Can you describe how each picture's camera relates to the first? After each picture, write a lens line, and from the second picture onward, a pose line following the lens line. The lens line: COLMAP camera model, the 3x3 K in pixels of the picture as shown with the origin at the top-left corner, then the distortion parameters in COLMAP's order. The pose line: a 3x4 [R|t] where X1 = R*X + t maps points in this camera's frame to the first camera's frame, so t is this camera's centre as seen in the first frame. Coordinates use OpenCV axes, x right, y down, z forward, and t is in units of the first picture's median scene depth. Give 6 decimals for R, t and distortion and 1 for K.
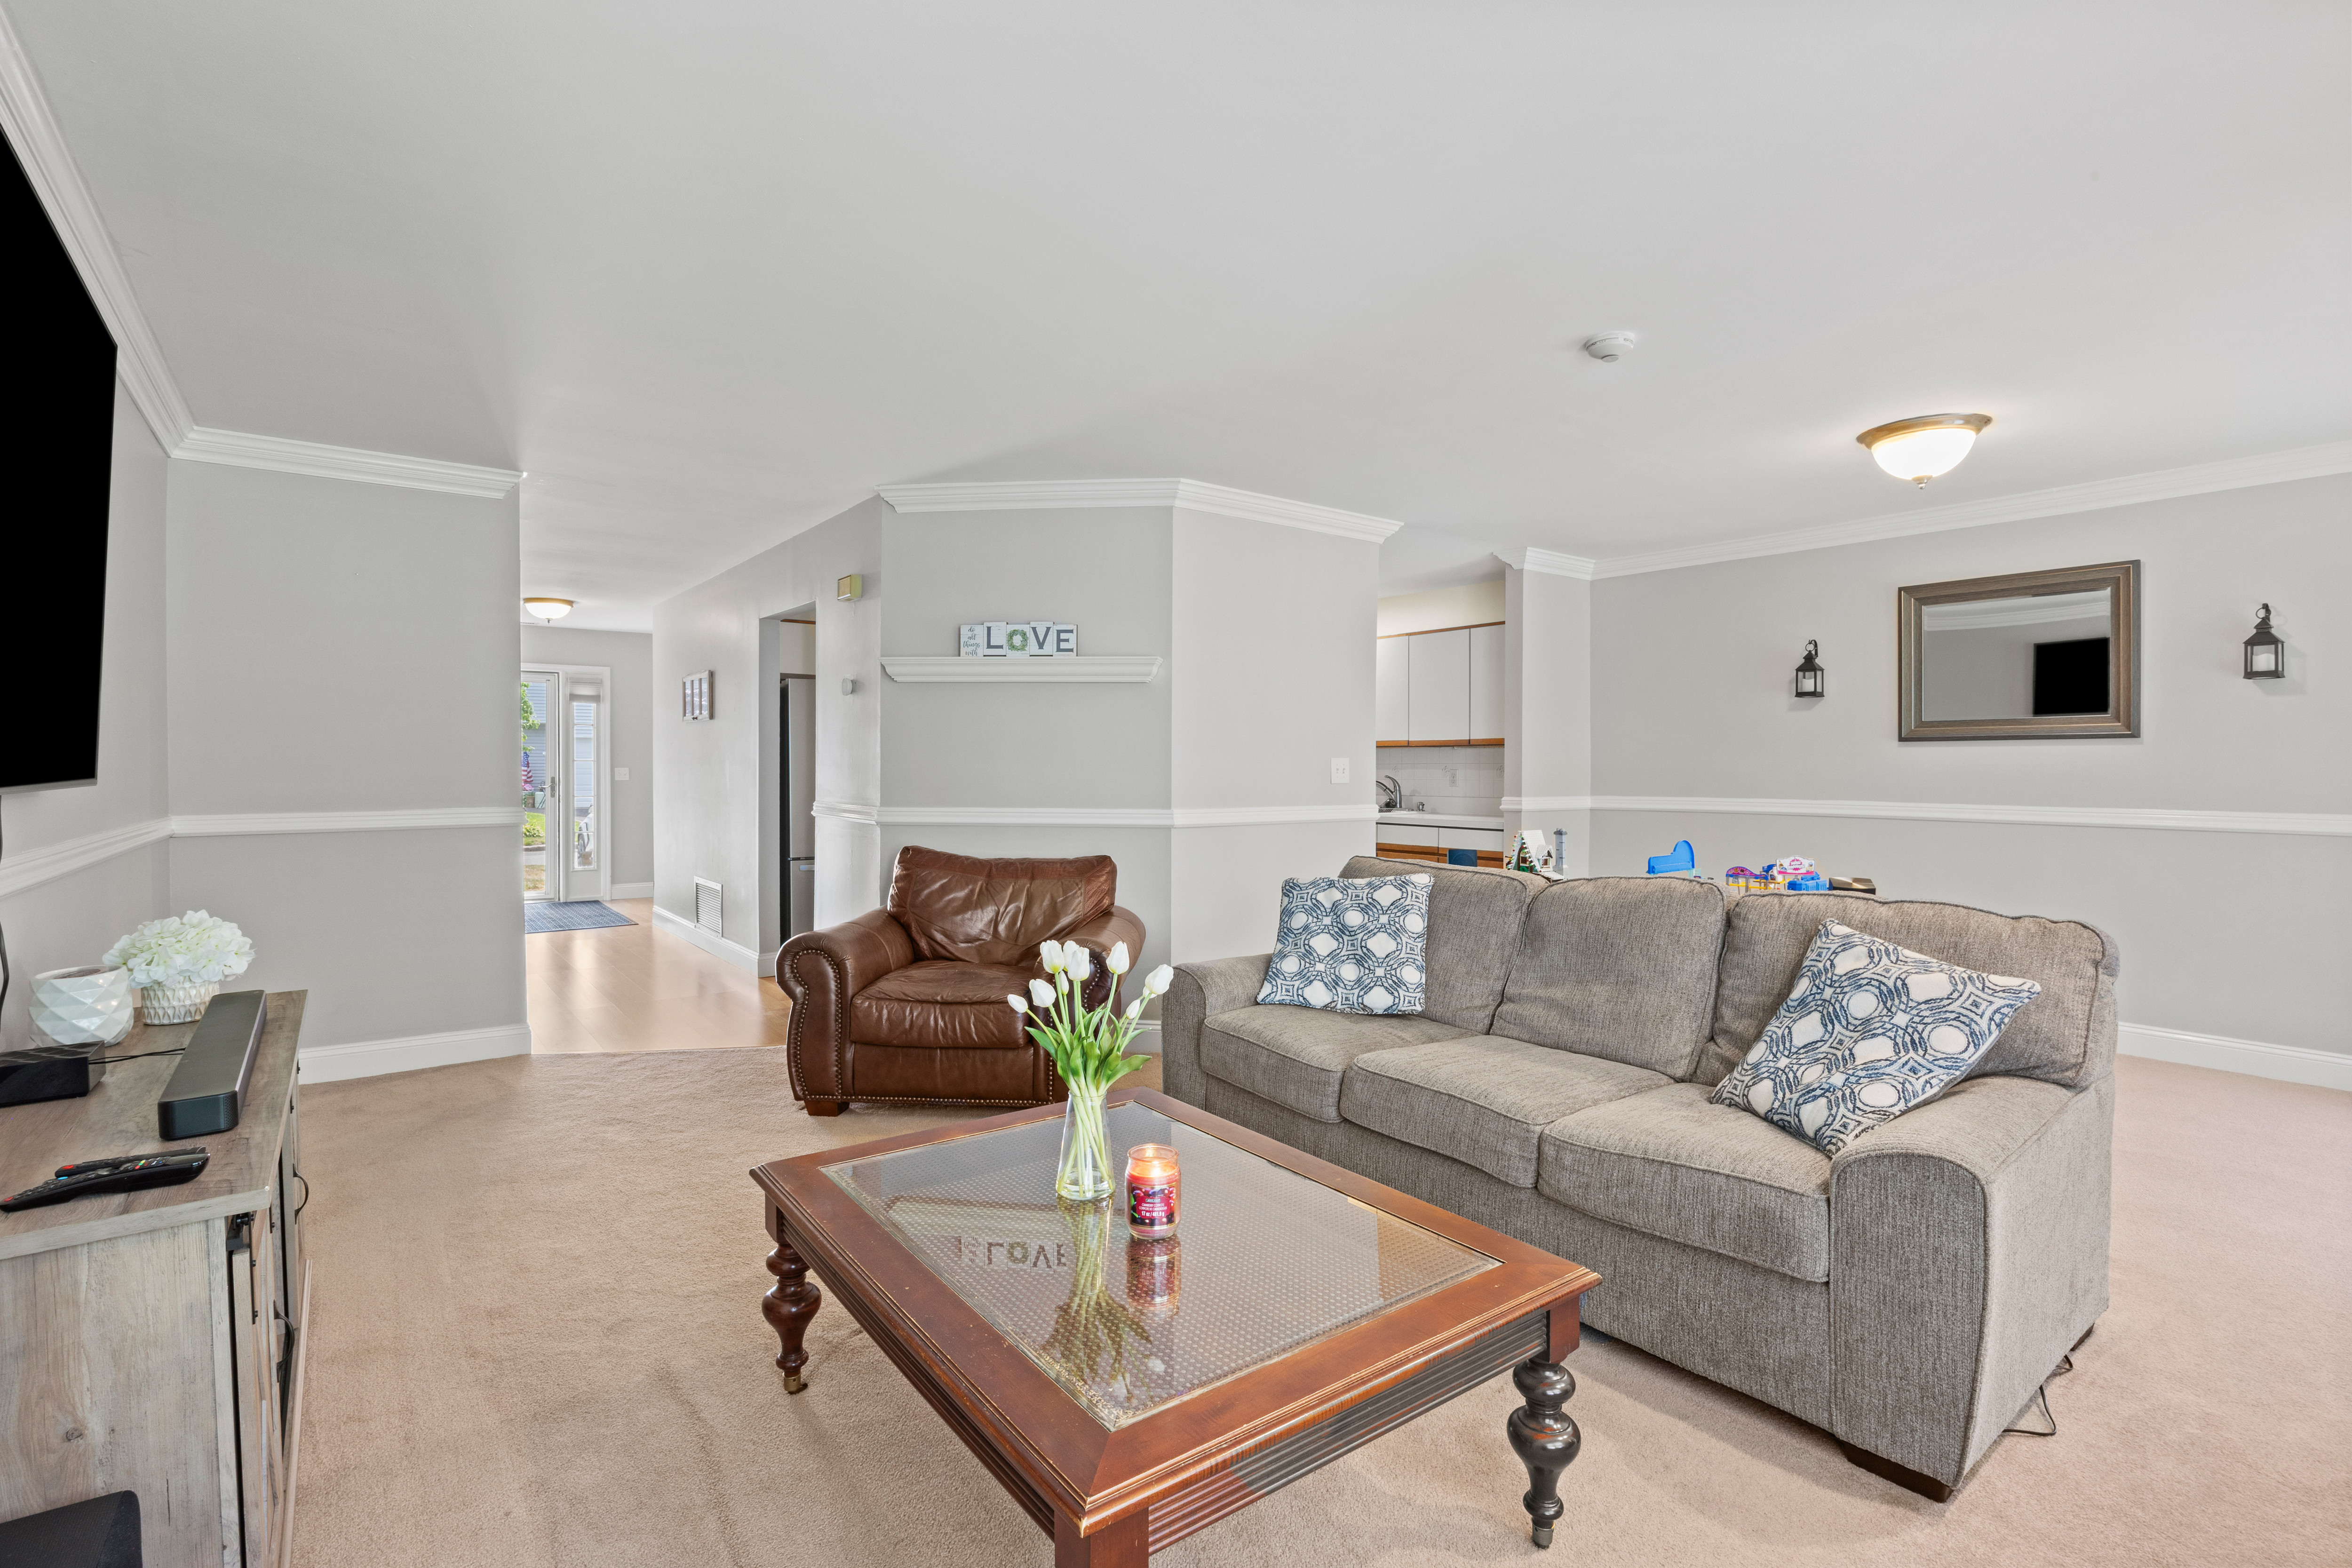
lens RADIAL K [[1100.2, 0, 1182.0], [0, 1100.2, 772.8], [0, 0, 1]] dist [-0.009006, 0.000071]
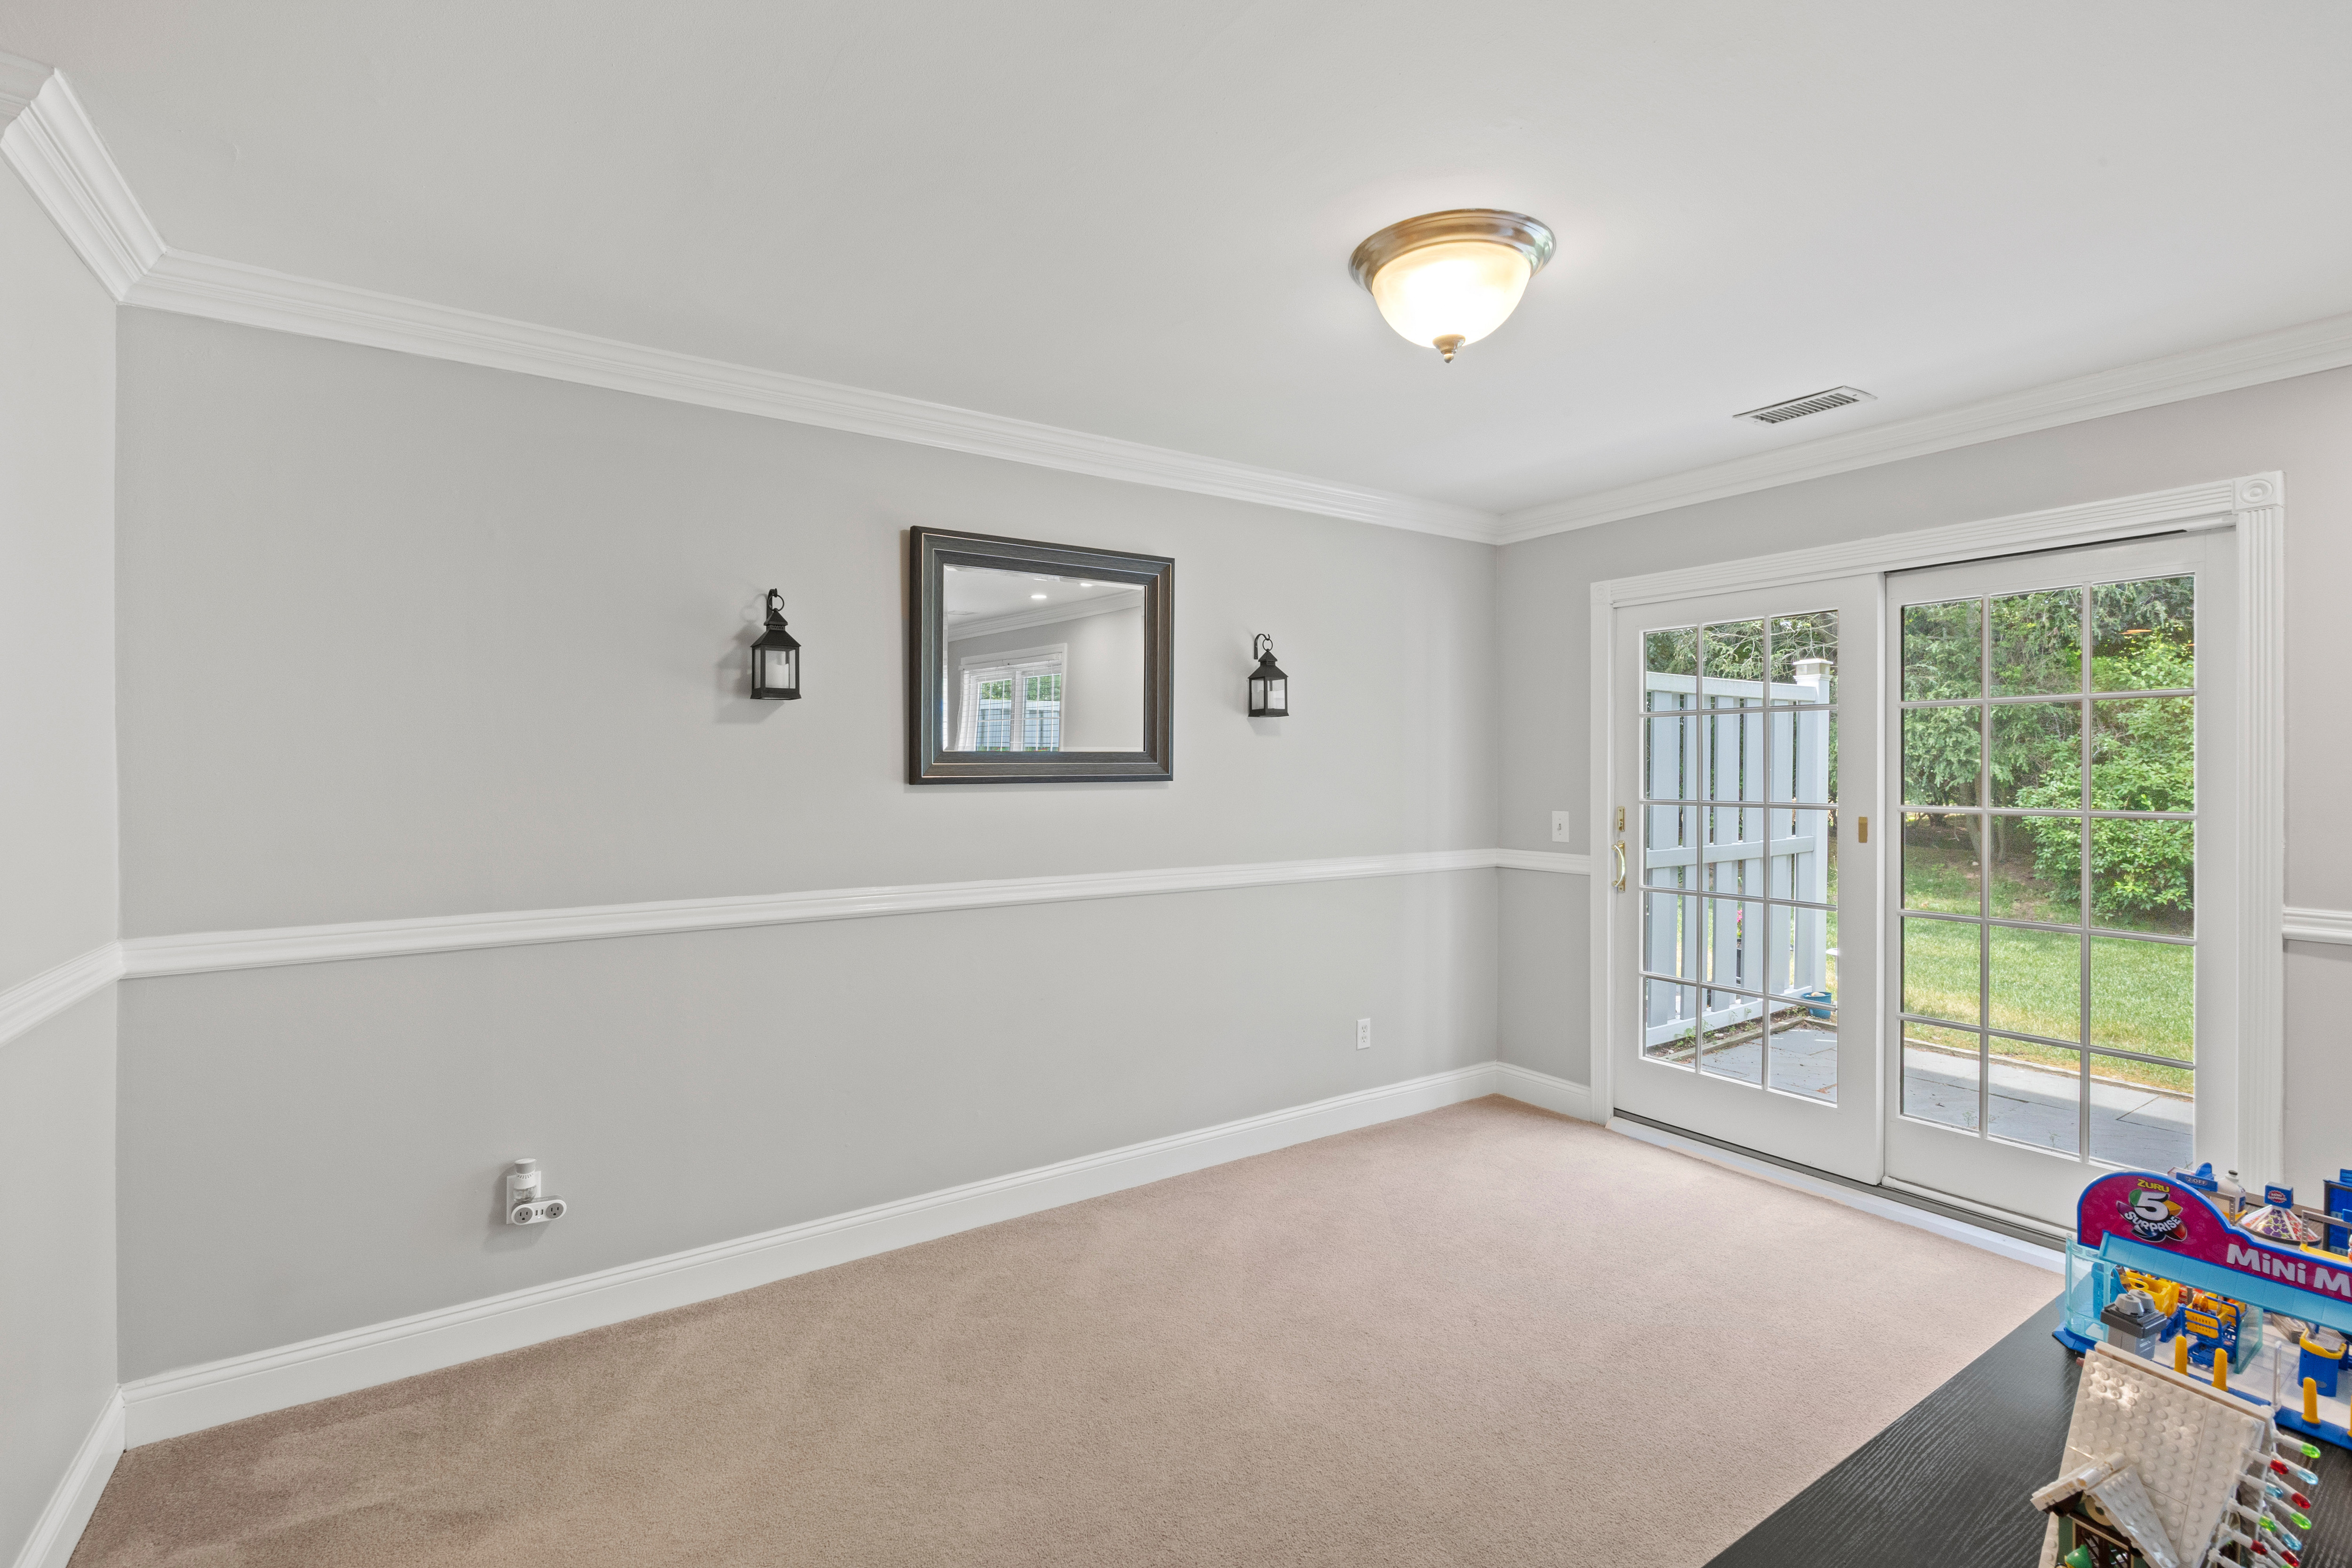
lens RADIAL K [[1049.6, 0, 1183.4], [0, 1049.6, 770.2], [0, 0, 1]] dist [-0.009846, 0.000334]
pose [[0.056402, -0.008033, 0.998376, 0.102631], [0.007722, 0.999941, 0.007609, -0.043315], [-0.998378, 0.007281, 0.056461, 0.912854]]
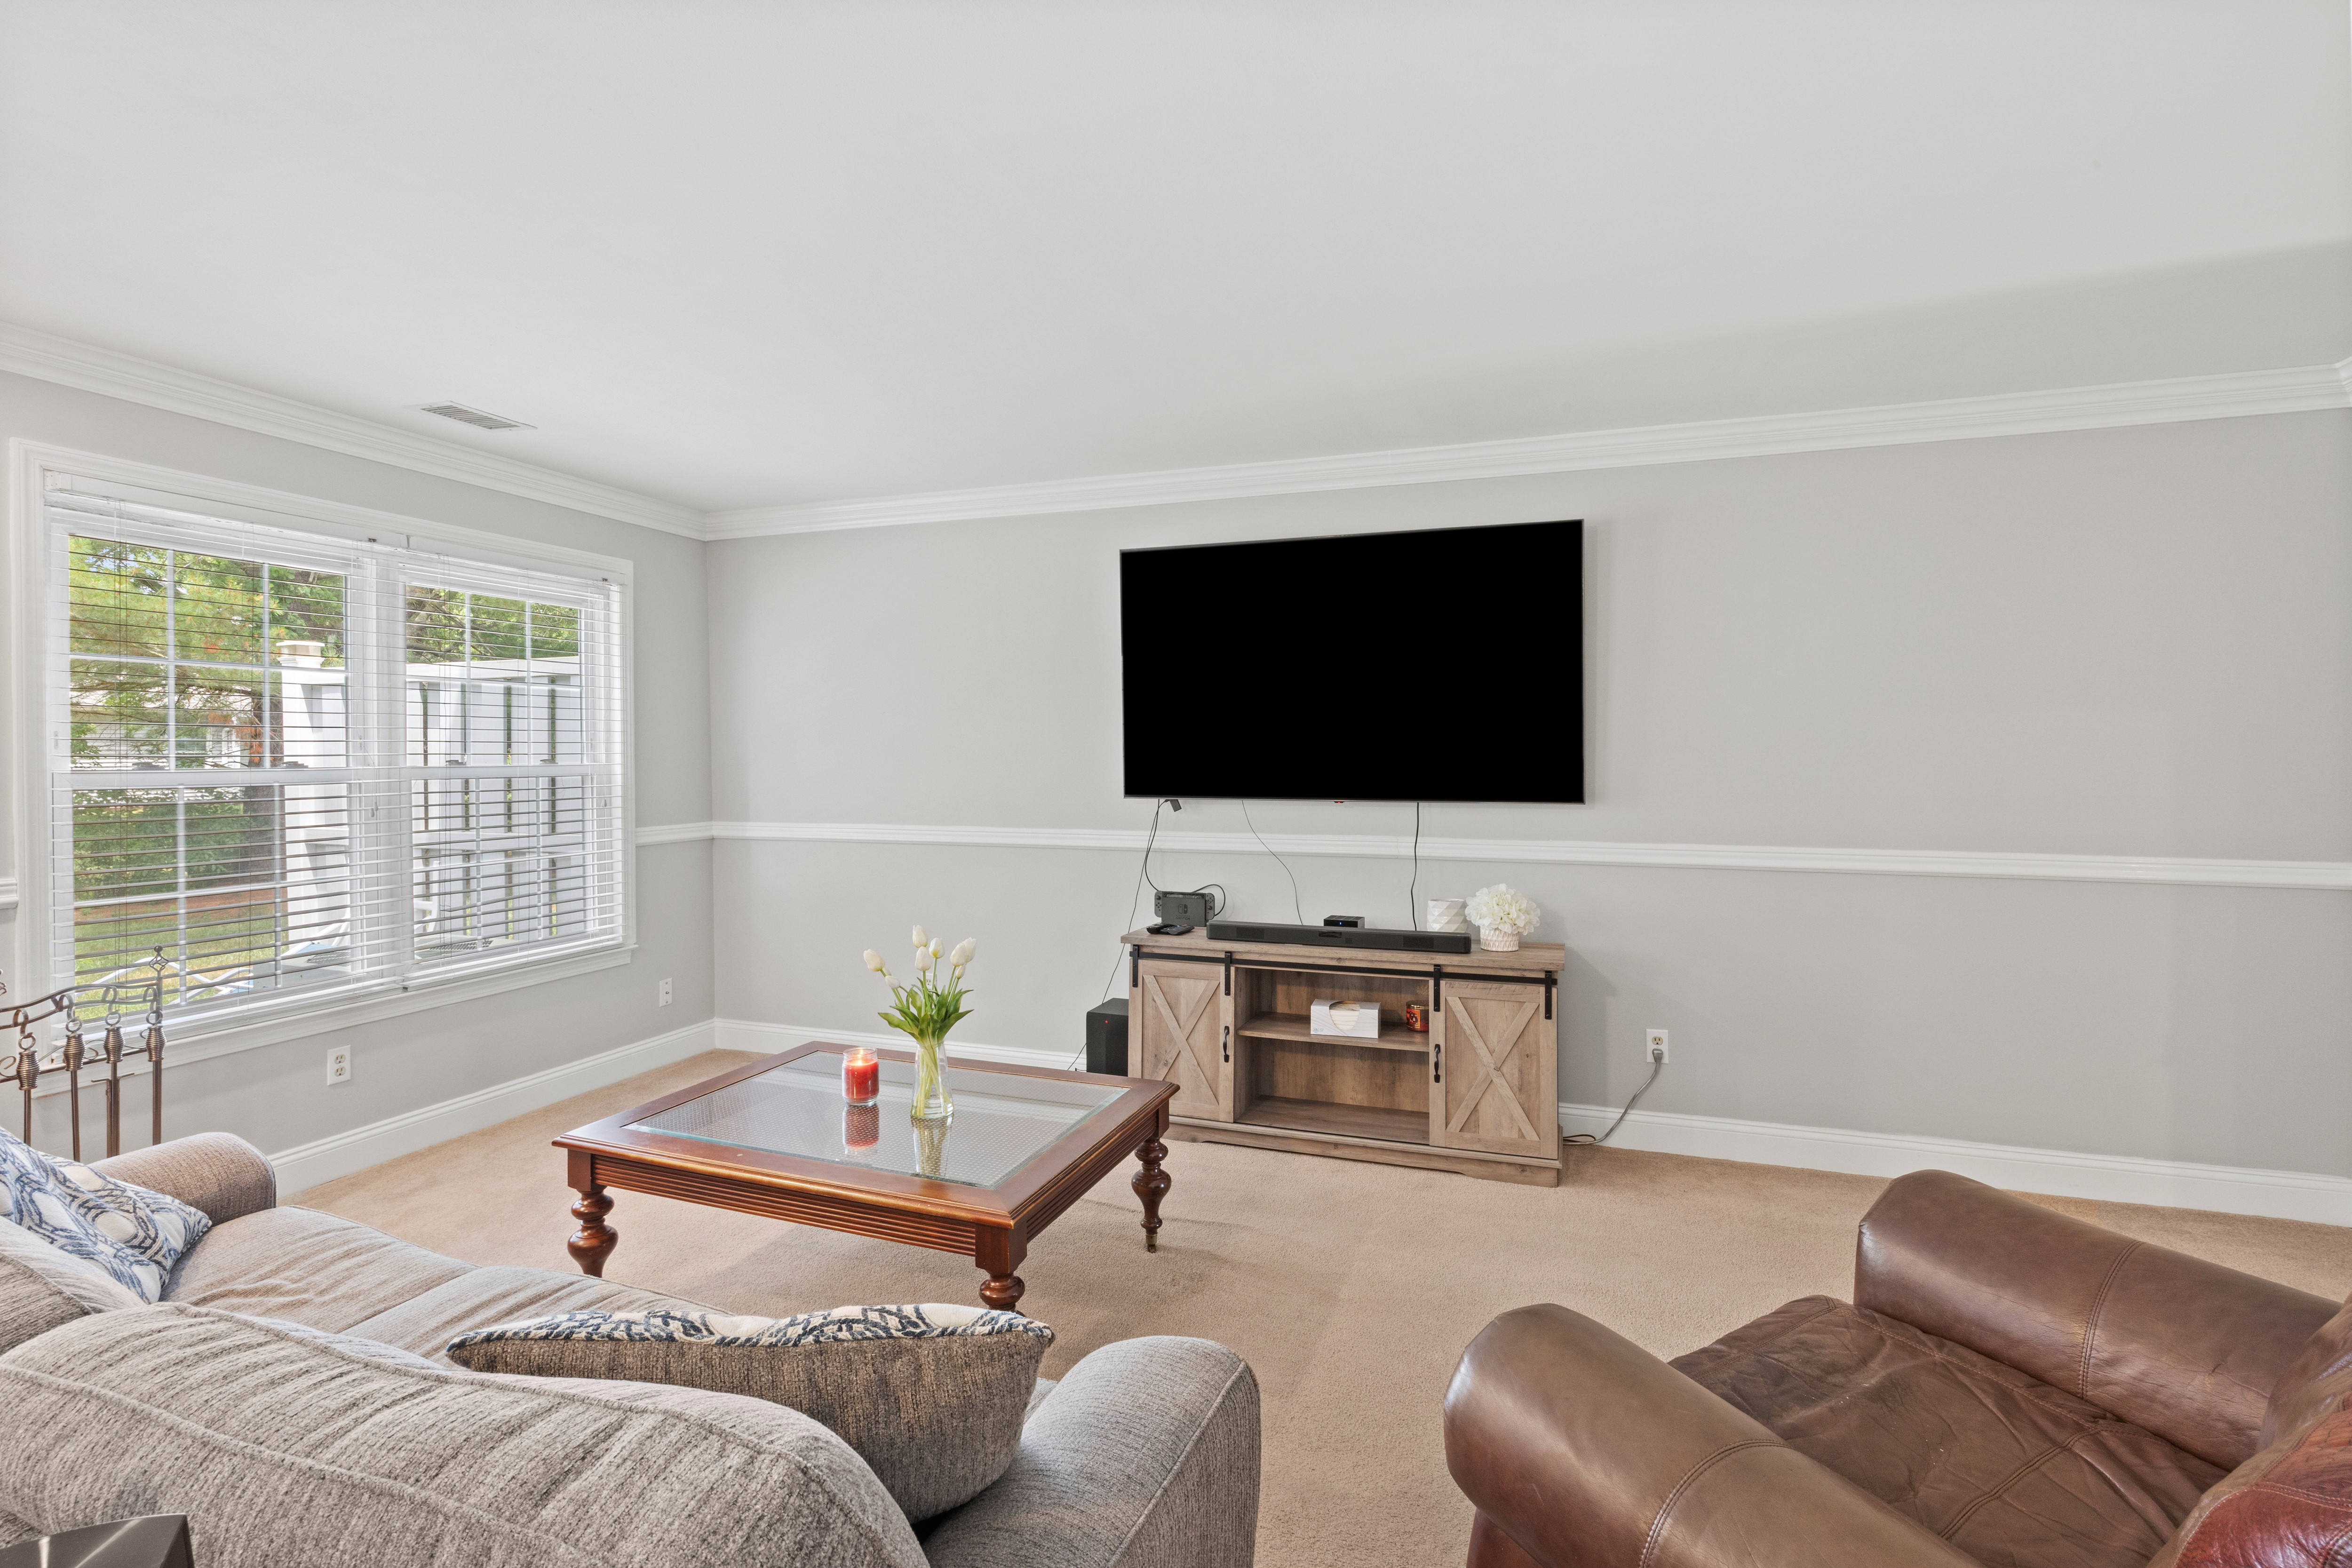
lens RADIAL K [[1094.0, 0, 1182.8], [0, 1094.0, 752.0], [0, 0, 1]] dist [-0.016319, 0.000385]
pose [[-0.837056, -0.001039, -0.547116, 0.171026], [-0.004610, 0.999976, 0.005155, -0.036495], [0.547098, 0.006837, -0.837041, 0.991199]]
